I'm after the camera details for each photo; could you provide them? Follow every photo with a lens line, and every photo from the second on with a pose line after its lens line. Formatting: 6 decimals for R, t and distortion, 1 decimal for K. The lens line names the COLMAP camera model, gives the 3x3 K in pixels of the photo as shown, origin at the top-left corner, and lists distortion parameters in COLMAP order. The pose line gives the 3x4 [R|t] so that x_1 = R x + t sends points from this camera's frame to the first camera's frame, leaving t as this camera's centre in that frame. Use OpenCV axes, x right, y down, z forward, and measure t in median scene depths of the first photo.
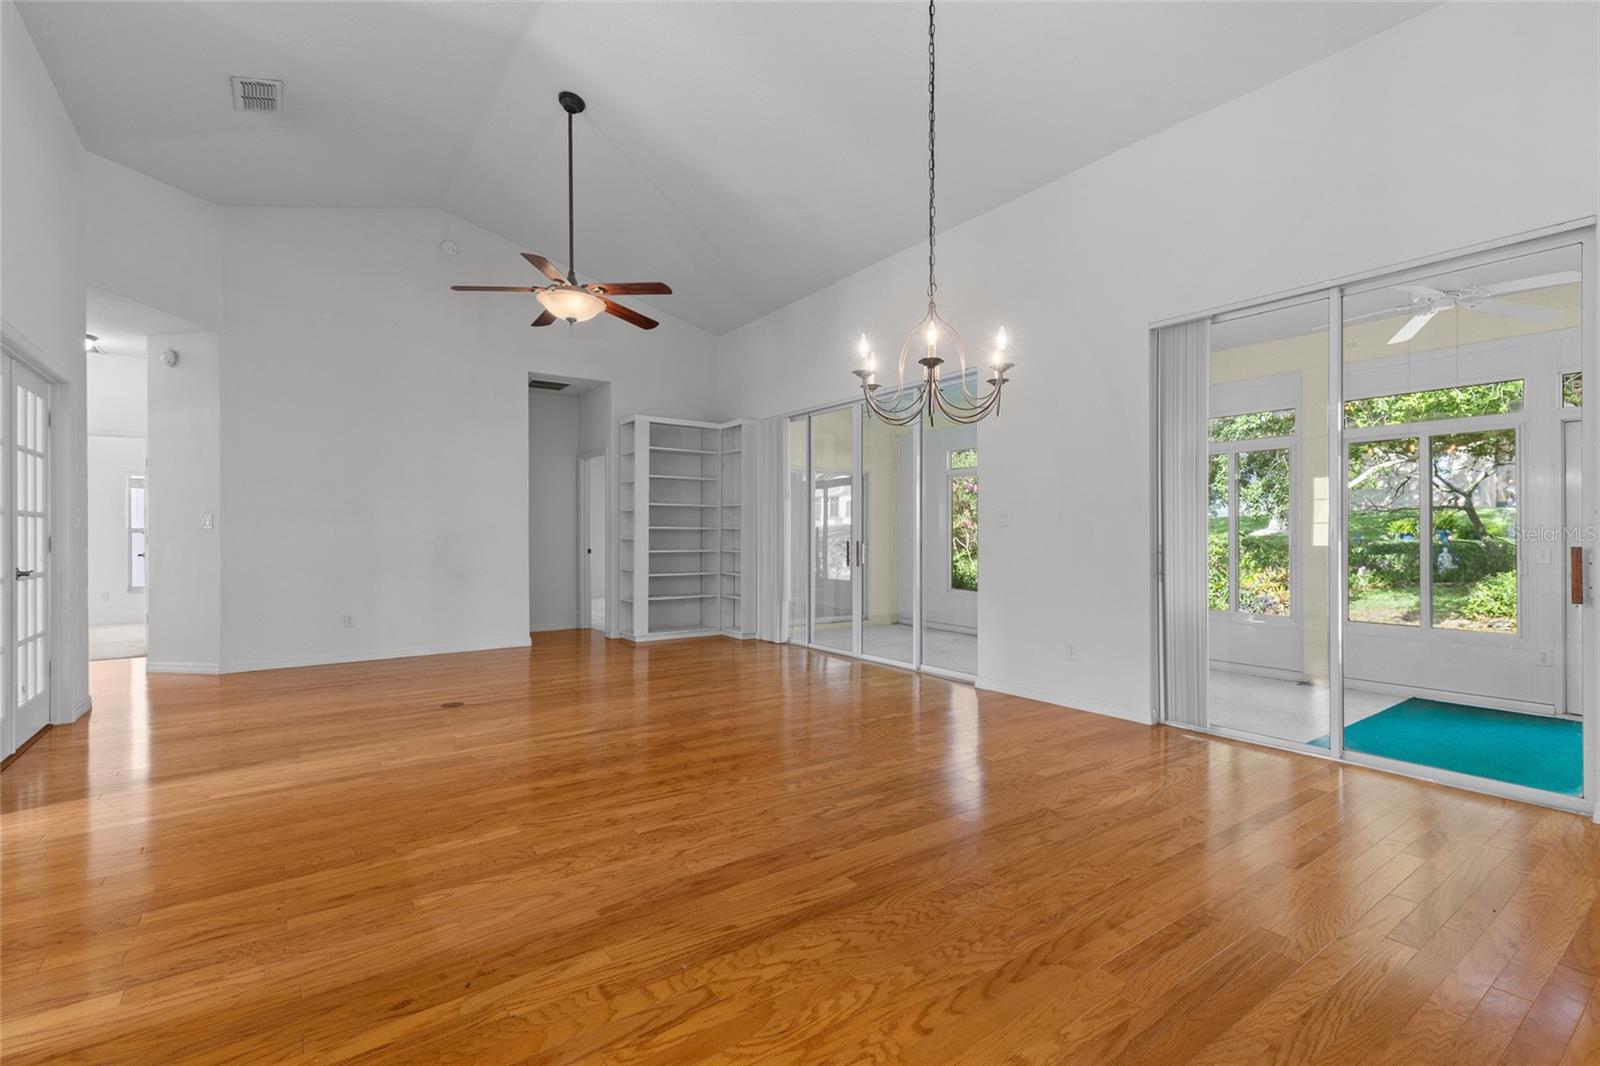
lens RADIAL K [[724.2, 0, 804.6], [0, 724.2, 534.5], [0, 0, 1]] dist [0.008477, -0.002421]
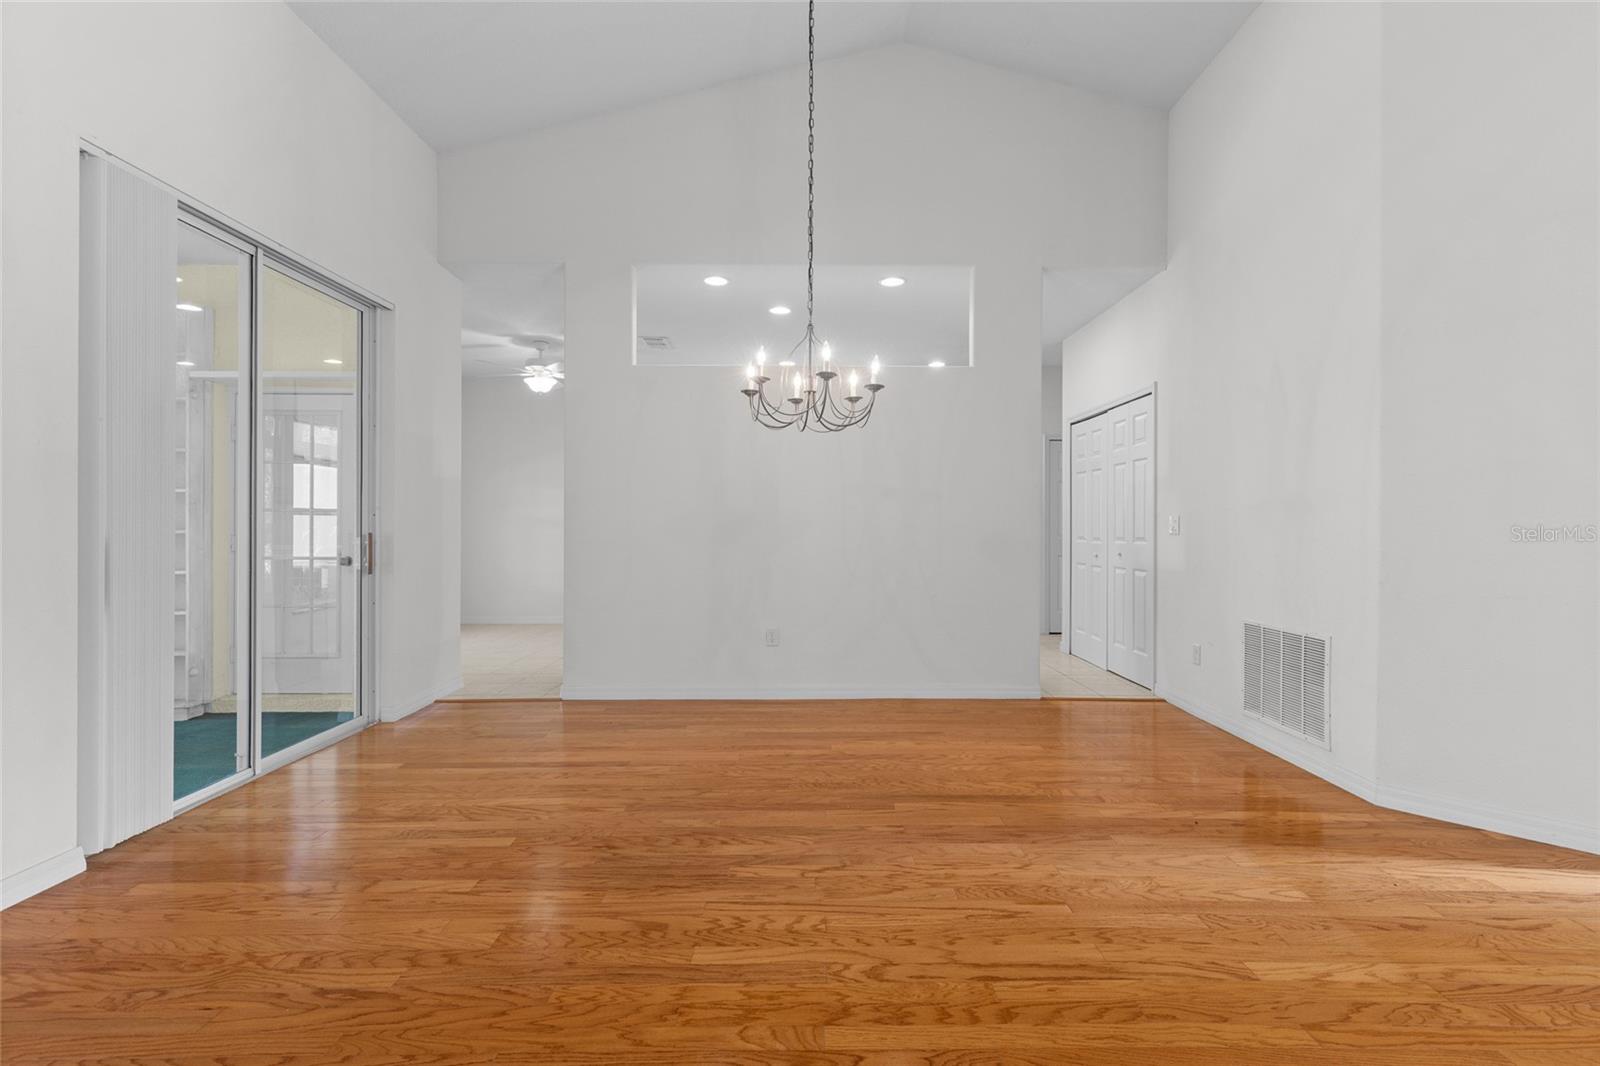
lens RADIAL K [[724.2, 0, 803.6], [0, 724.2, 529.5], [0, 0, 1]] dist [0.008477, -0.002421]
pose [[-0.809187, -0.004228, 0.587536, -0.286696], [-0.001232, 0.999984, 0.005499, 0.001274], [-0.587550, 0.003725, -0.809179, 1.126667]]
